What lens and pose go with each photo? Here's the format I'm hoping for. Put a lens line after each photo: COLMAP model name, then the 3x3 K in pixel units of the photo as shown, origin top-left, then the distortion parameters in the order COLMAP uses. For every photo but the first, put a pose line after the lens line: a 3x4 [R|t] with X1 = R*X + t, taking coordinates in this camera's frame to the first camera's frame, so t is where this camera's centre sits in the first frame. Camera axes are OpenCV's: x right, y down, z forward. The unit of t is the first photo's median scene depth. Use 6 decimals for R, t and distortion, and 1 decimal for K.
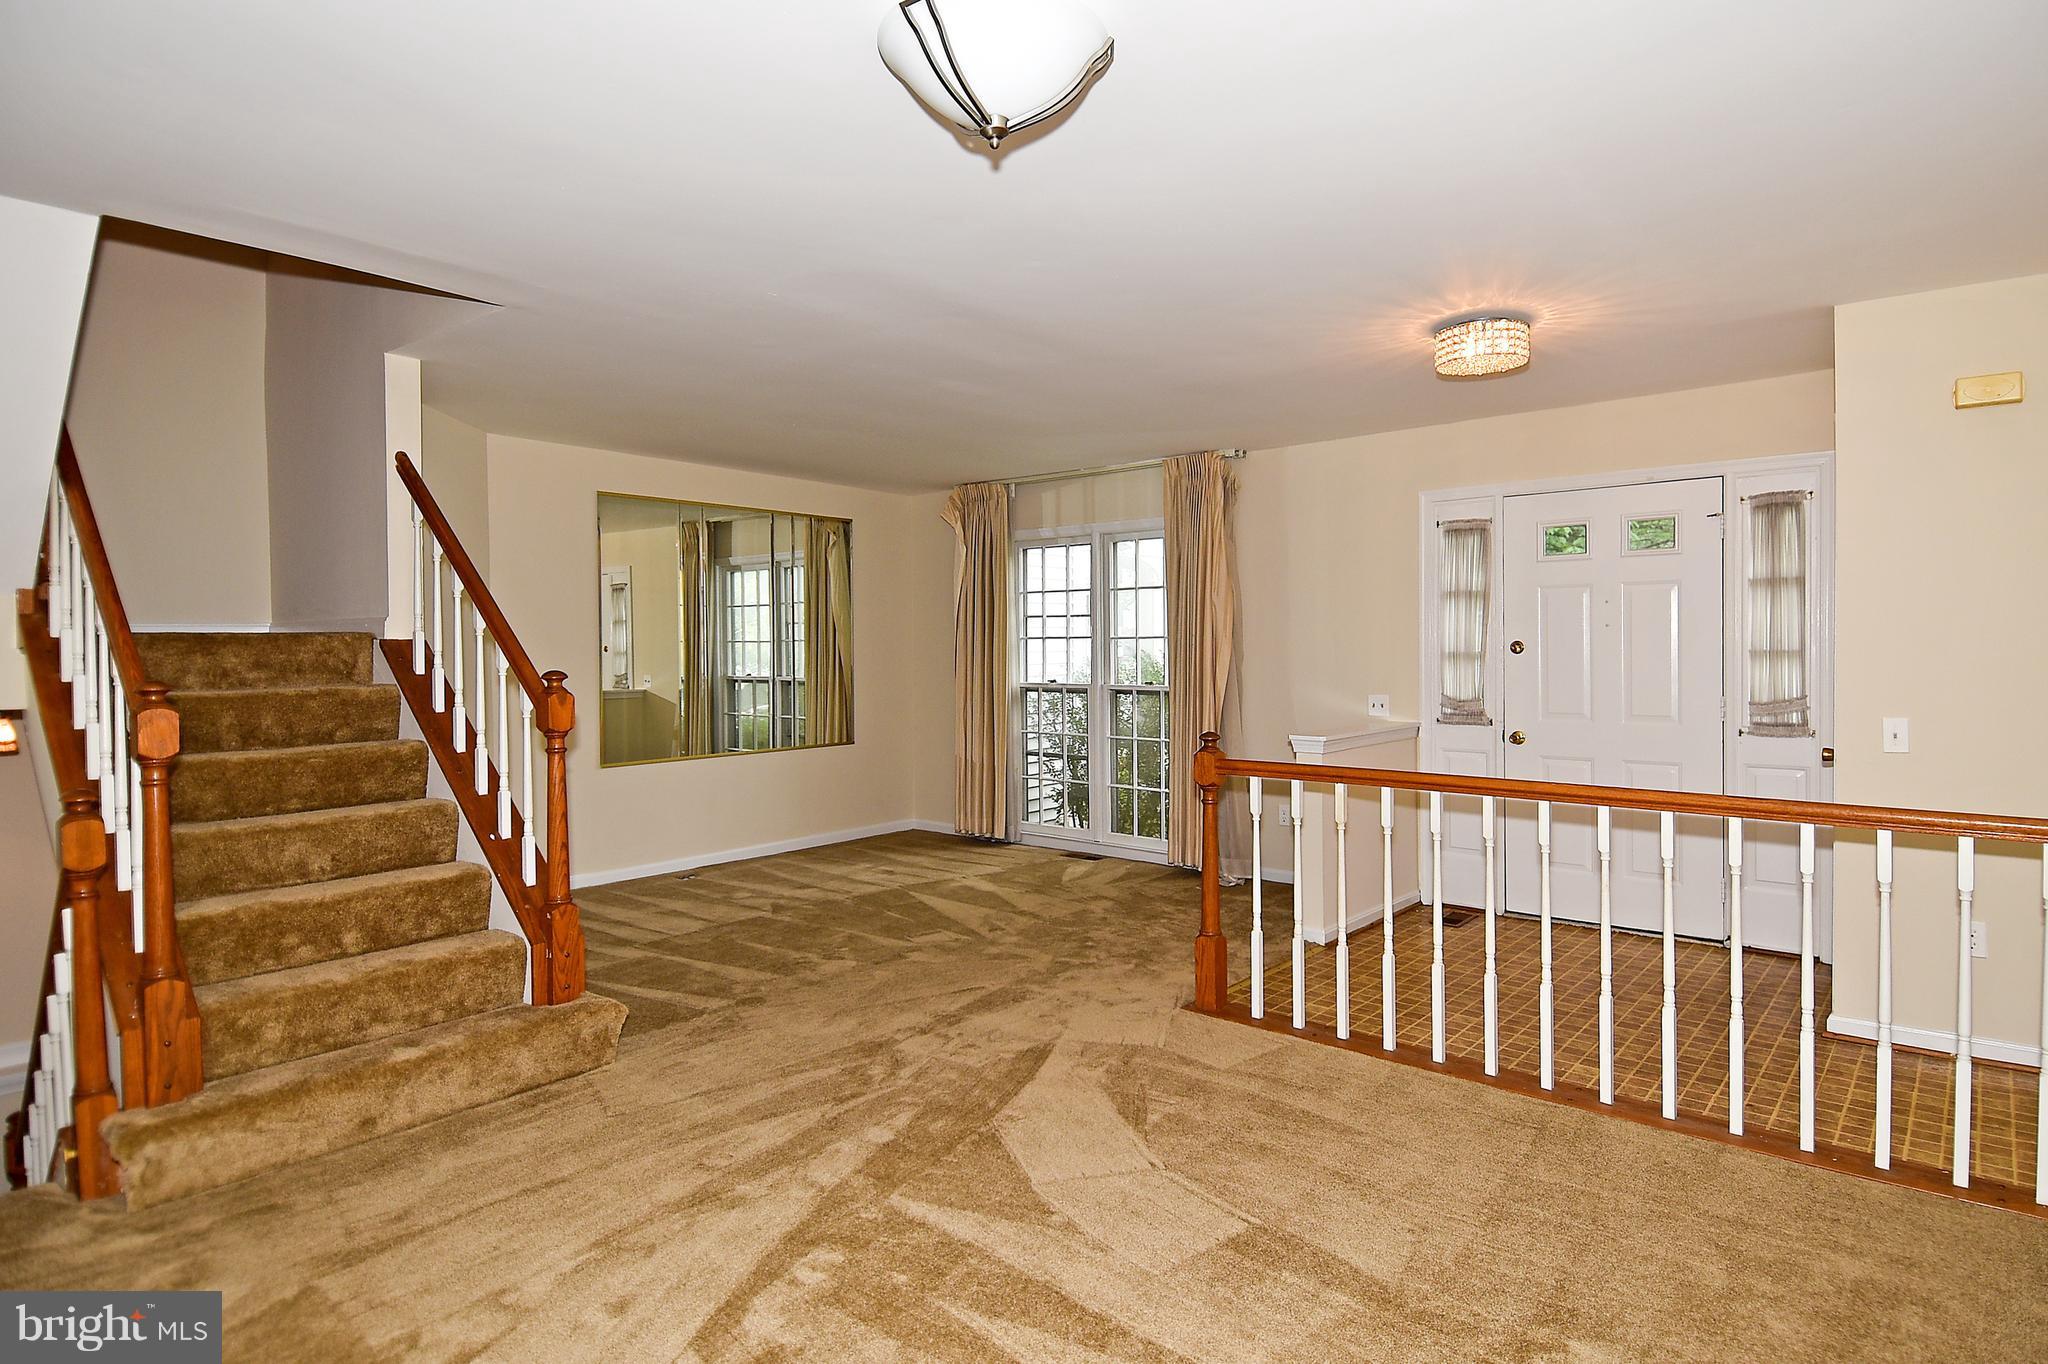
lens RADIAL K [[1088.3, 0, 1033.7], [0, 1088.3, 664.9], [0, 0, 1]] dist [0.045853, -0.047877]
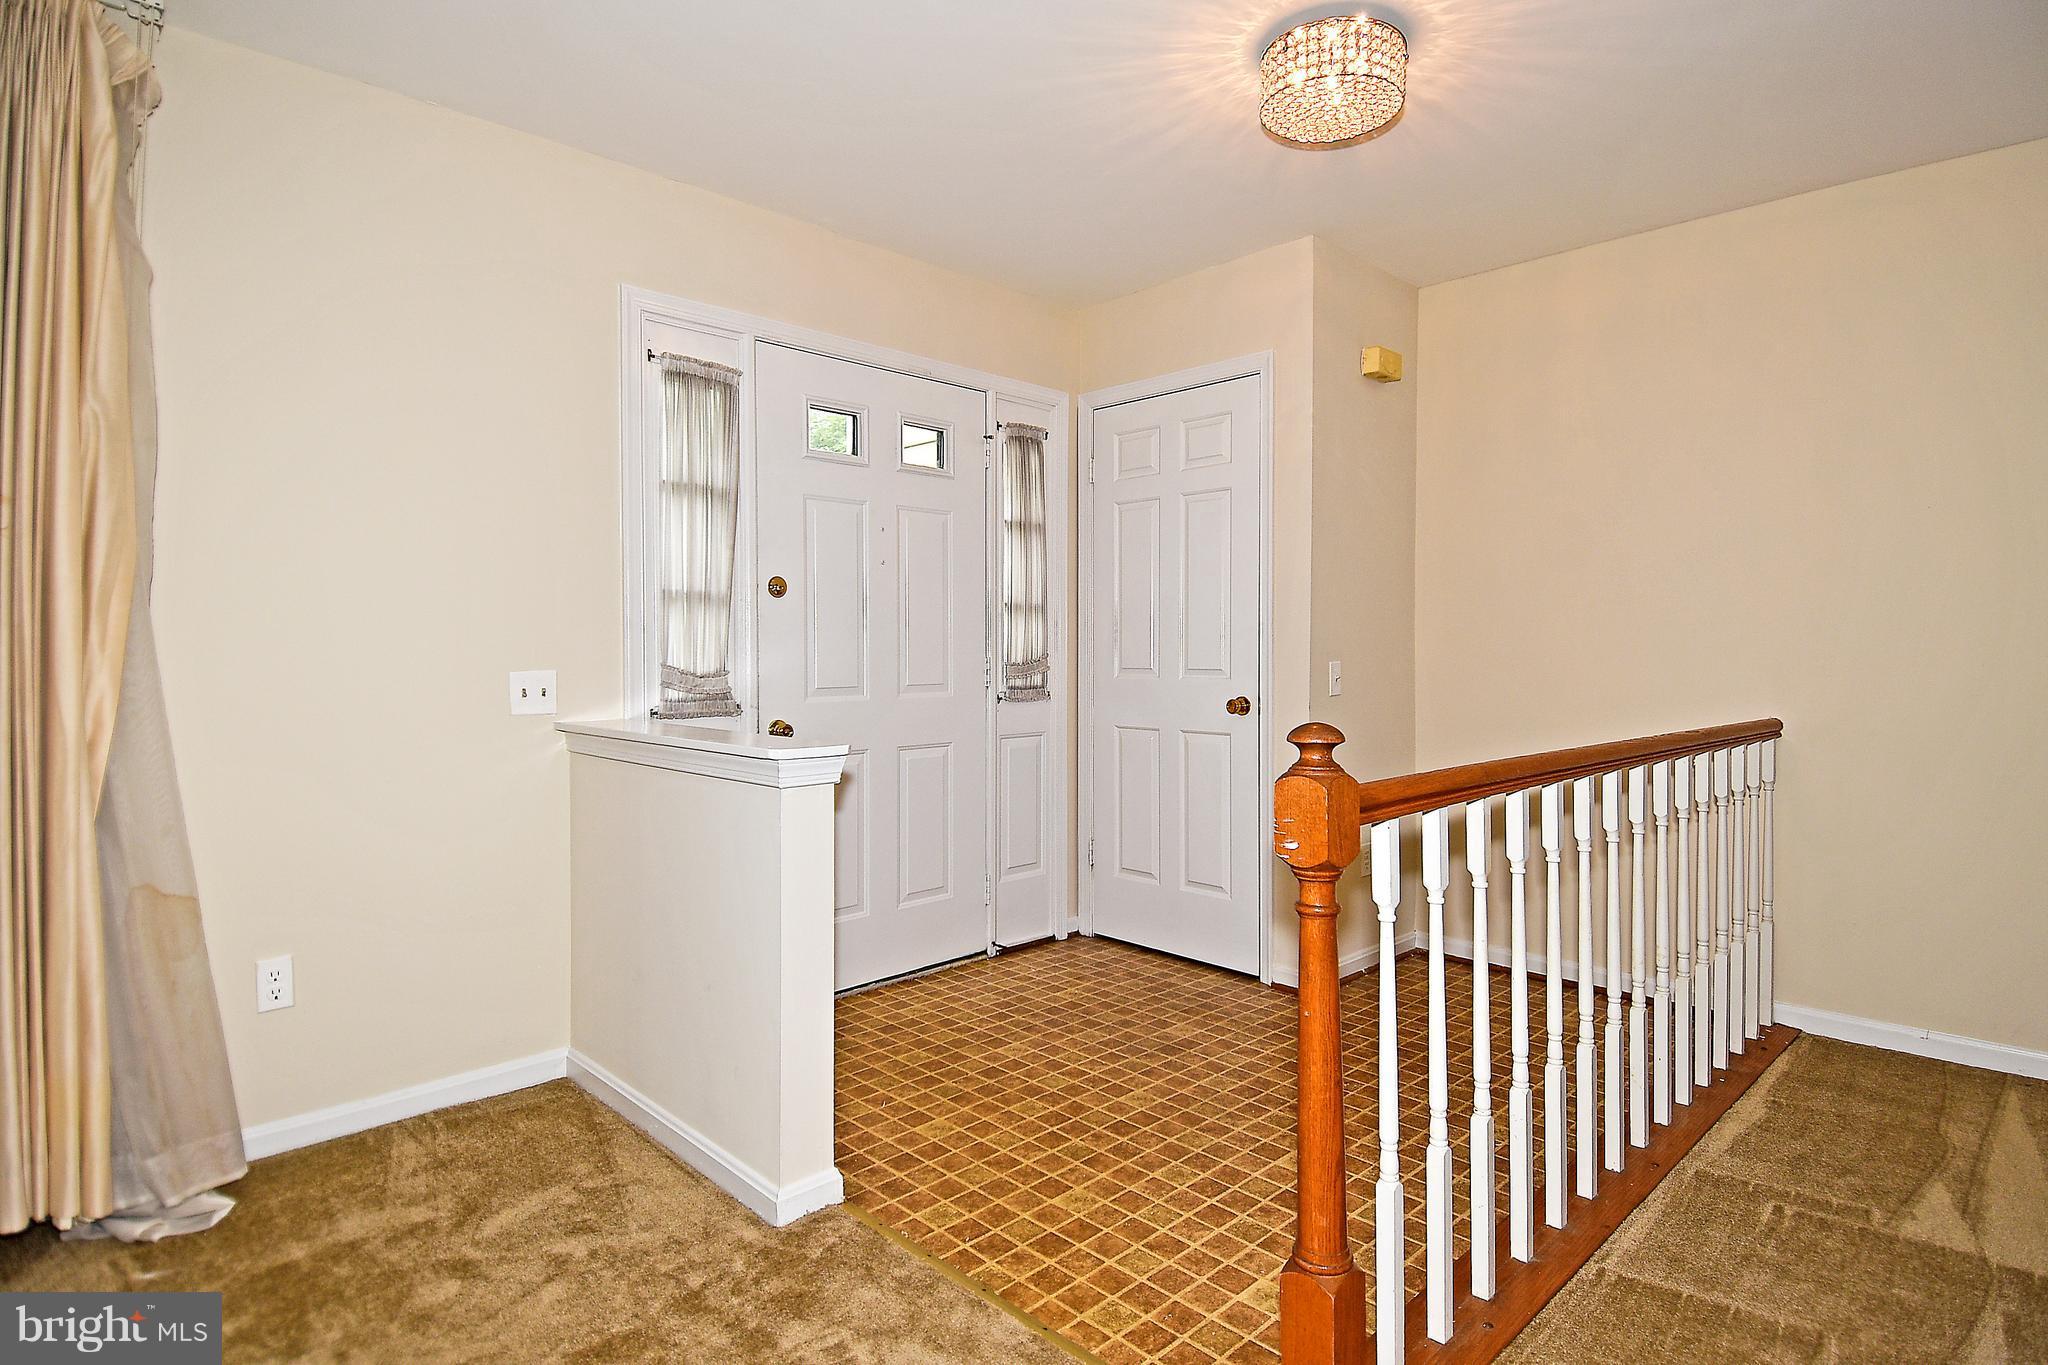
lens RADIAL K [[1088.3, 0, 1033.7], [0, 1088.3, 665.4], [0, 0, 1]] dist [0.045853, -0.047877]
pose [[0.082598, -0.004542, 0.996573, -0.138686], [0.012937, 0.999910, 0.003485, 0.023182], [-0.996499, 0.012605, 0.082649, 0.650261]]
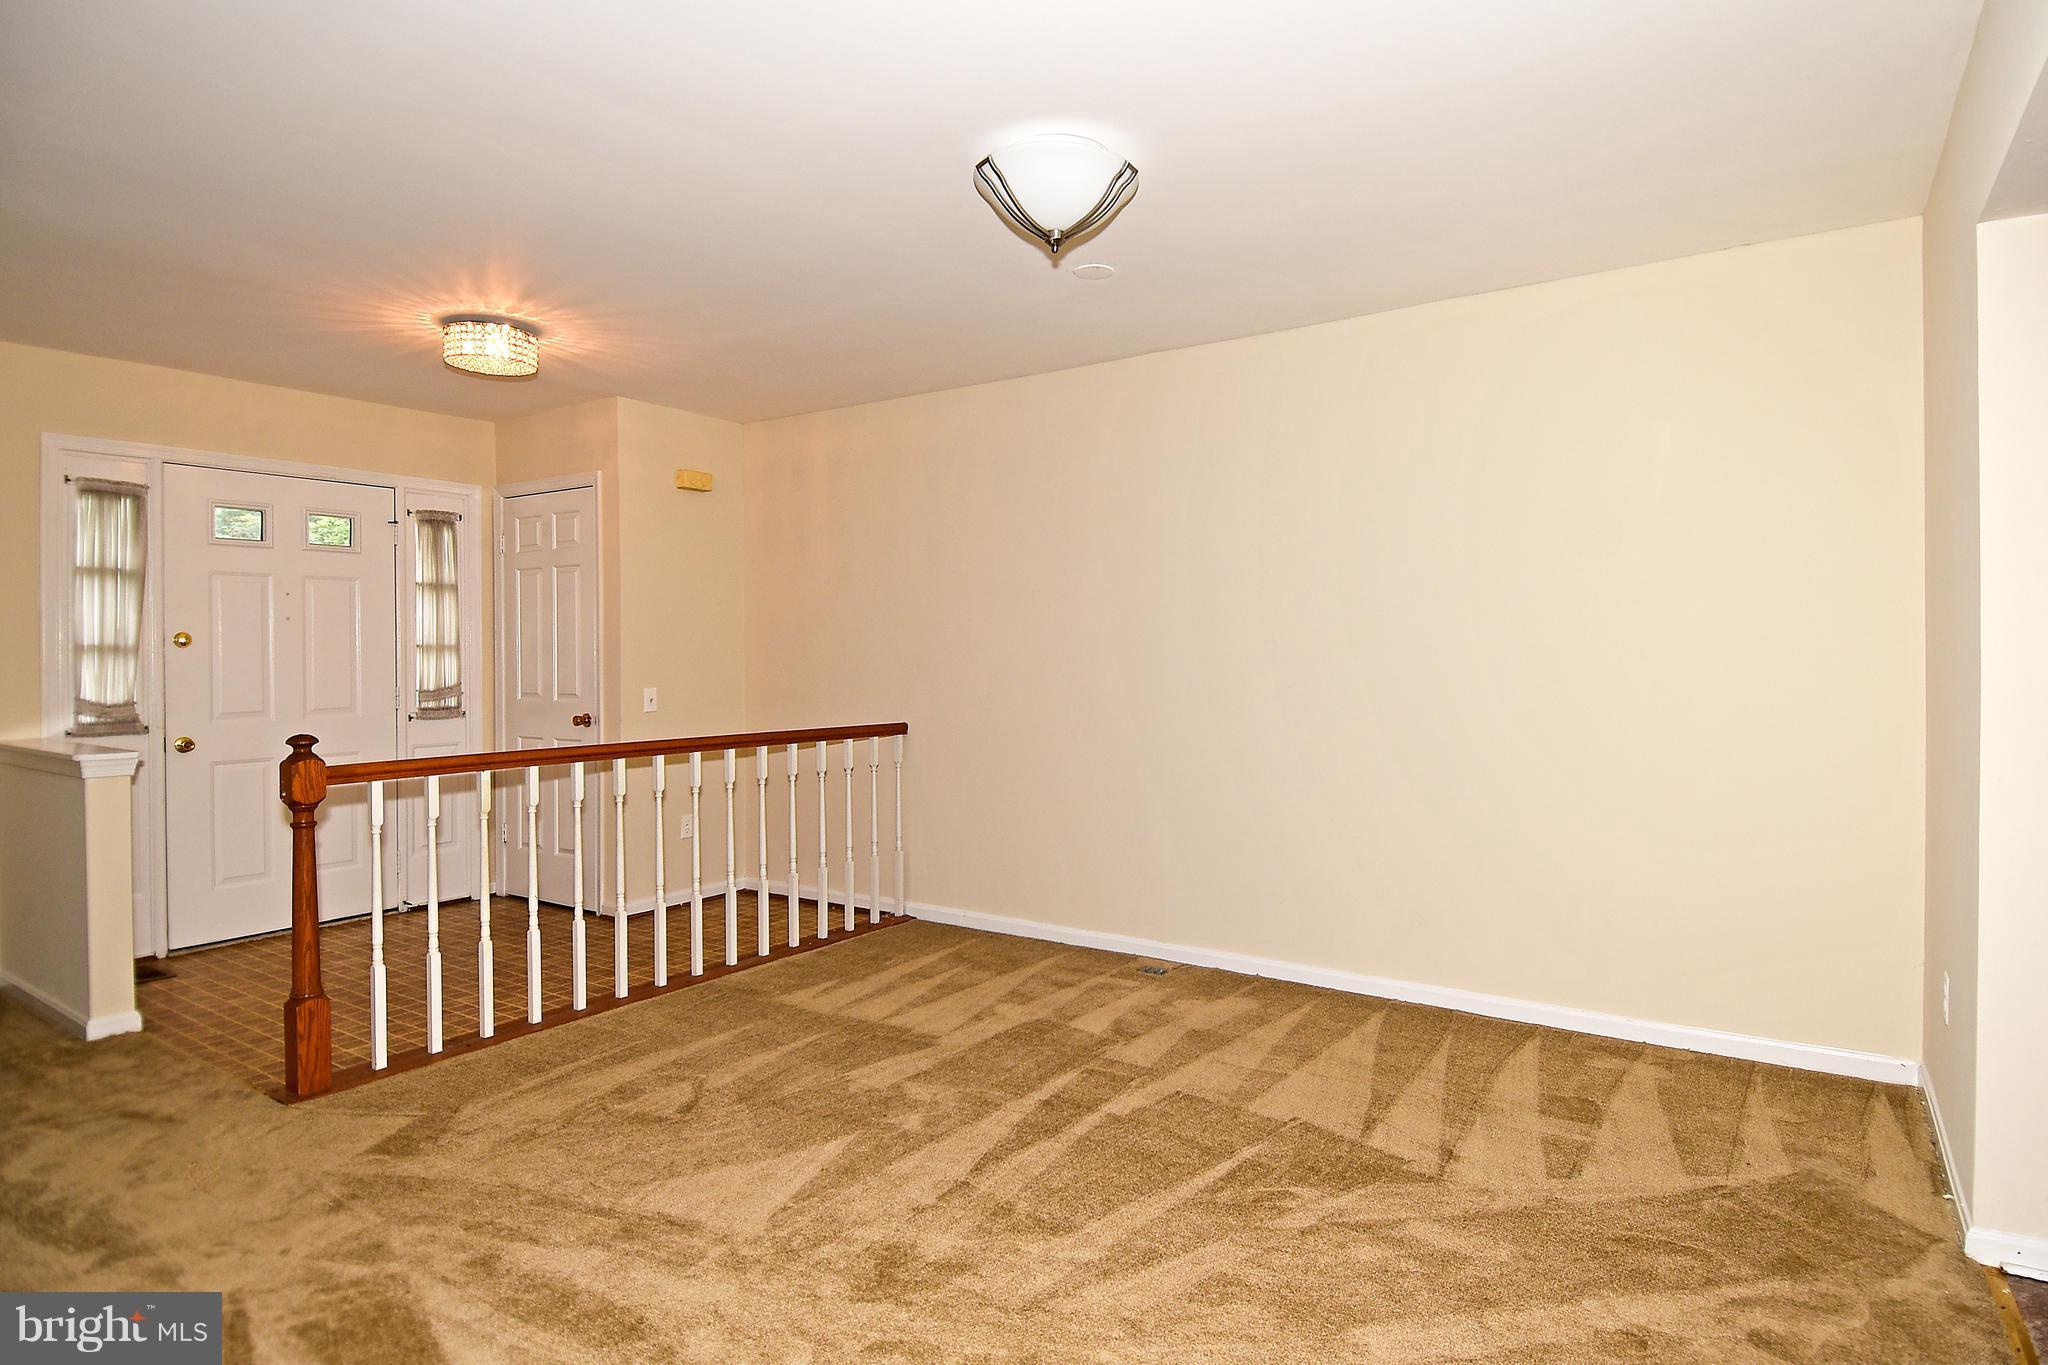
lens RADIAL K [[1126.4, 0, 1078.5], [0, 1126.4, 665.9], [0, 0, 1]] dist [0.027925, -0.042303]
pose [[-0.131060, -0.001543, 0.991373, -0.429106], [0.021420, 0.999761, 0.004388, 0.012679], [-0.991143, 0.021810, -0.130996, 0.340887]]
